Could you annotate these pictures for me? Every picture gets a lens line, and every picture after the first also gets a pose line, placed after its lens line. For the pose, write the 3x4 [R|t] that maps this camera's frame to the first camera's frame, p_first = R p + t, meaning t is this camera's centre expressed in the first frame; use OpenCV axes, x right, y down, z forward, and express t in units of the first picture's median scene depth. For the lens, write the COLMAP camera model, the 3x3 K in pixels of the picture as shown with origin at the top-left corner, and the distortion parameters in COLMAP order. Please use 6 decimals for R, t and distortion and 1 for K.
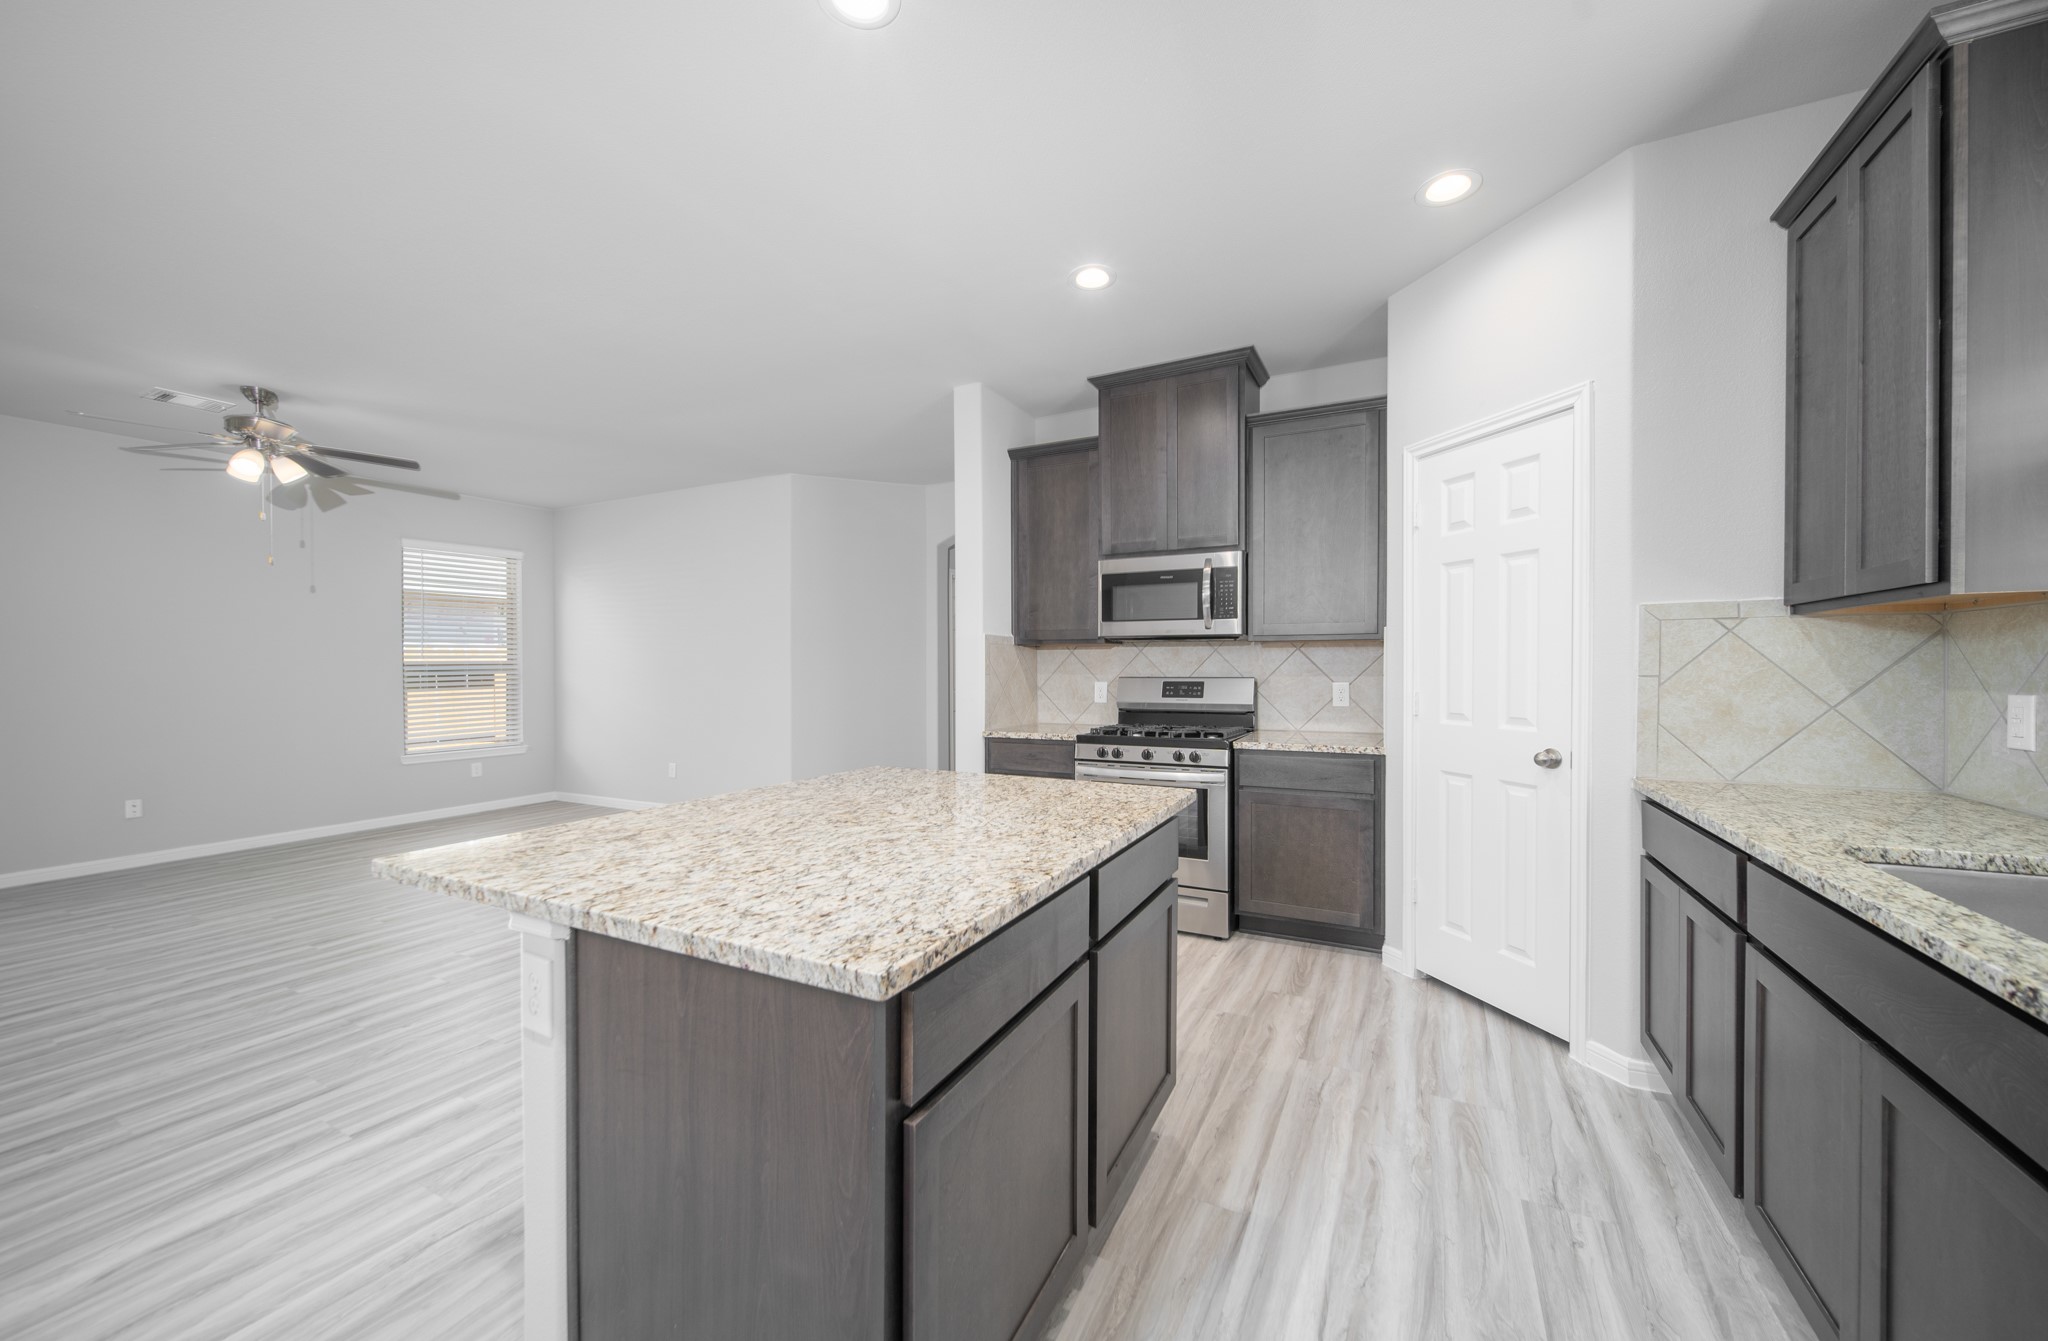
lens RADIAL K [[748.8, 0, 1046.5], [0, 748.8, 674.1], [0, 0, 1]] dist [0.000216, -0.000190]
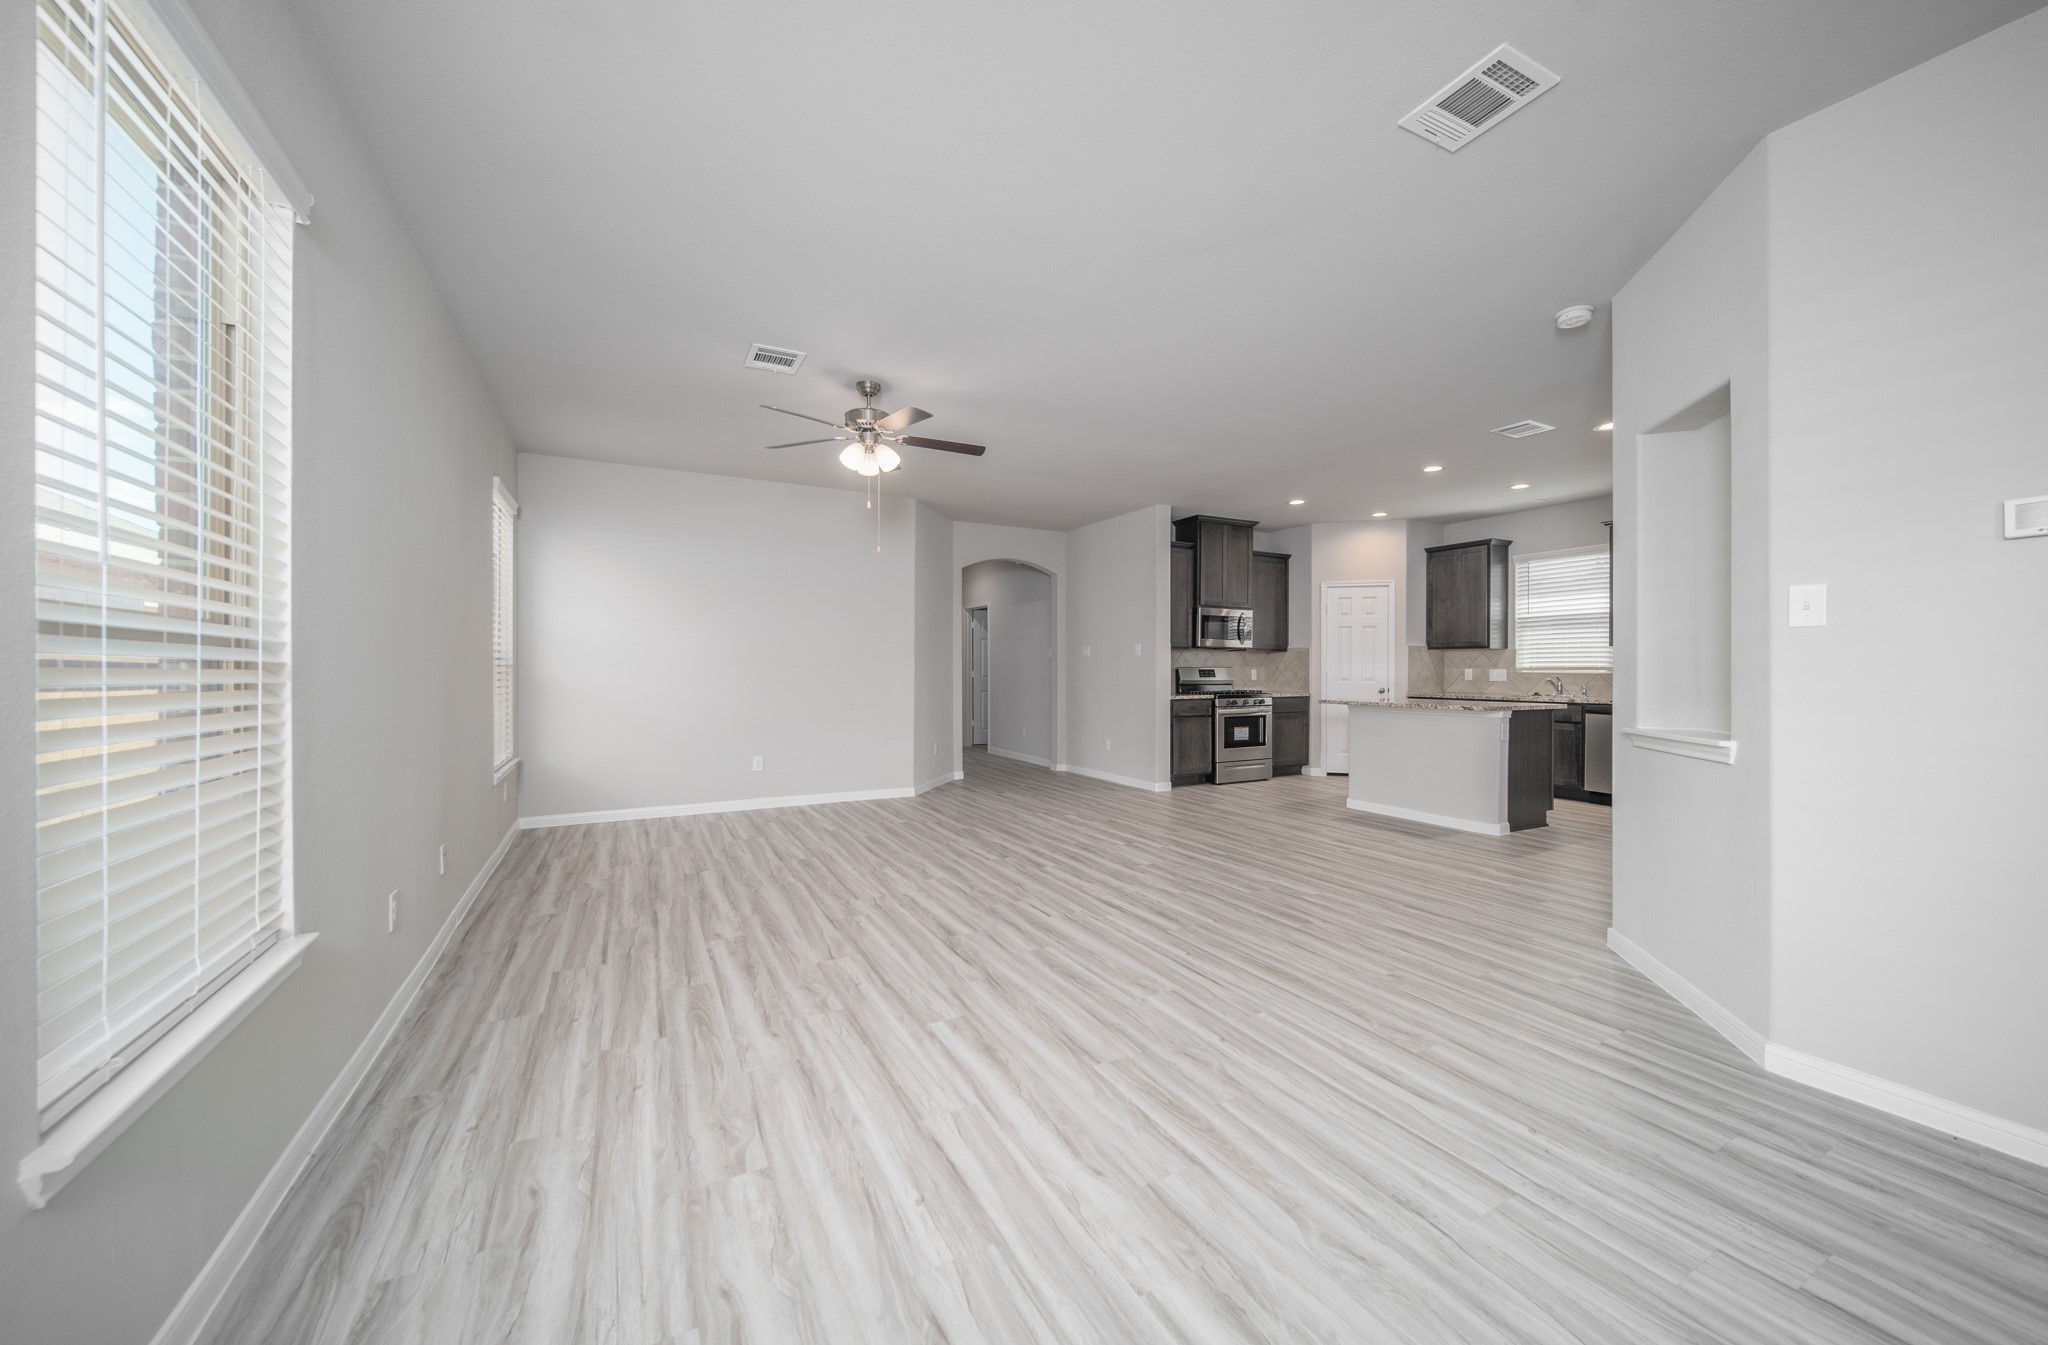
lens RADIAL K [[749.7, 0, 1024.0], [0, 749.7, 672.5], [0, 0, 1]] dist [-0.001442, -0.000080]
pose [[0.579208, -0.002760, 0.815175, -2.235800], [0.004982, 0.999988, -0.000154, 0.021368], [-0.815165, 0.004150, 0.579215, 0.281798]]
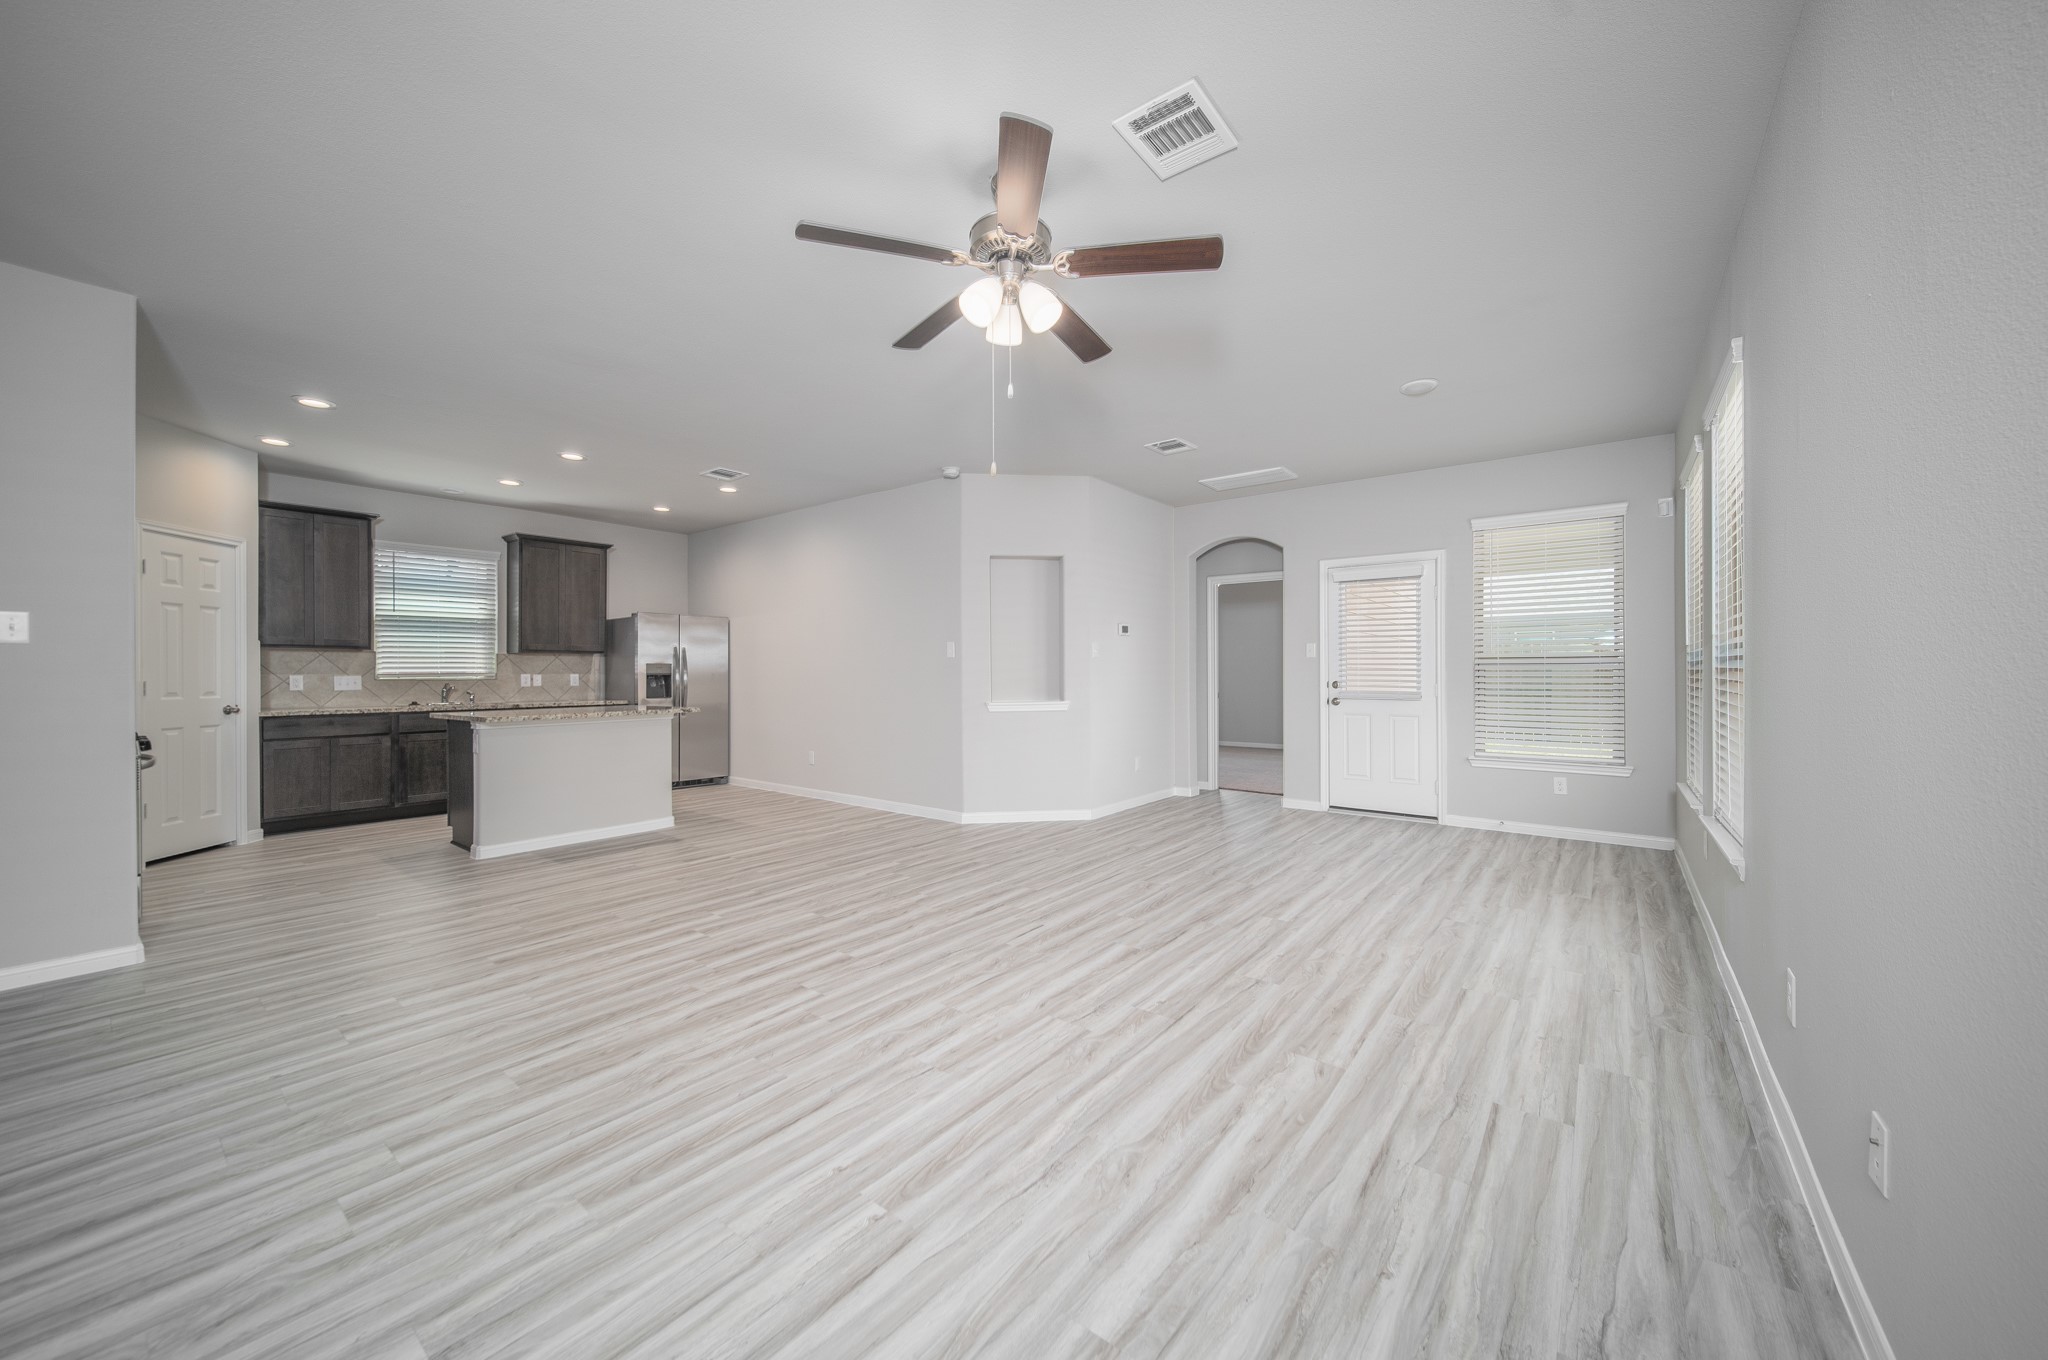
lens RADIAL K [[741.8, 0, 1040.6], [0, 741.8, 676.8], [0, 0, 1]] dist [-0.001657, -0.000124]
pose [[-0.982620, 0.003228, 0.185601, -1.490495], [0.006142, 0.999867, 0.015131, 0.003095], [-0.185527, 0.016008, -0.982509, 1.994454]]
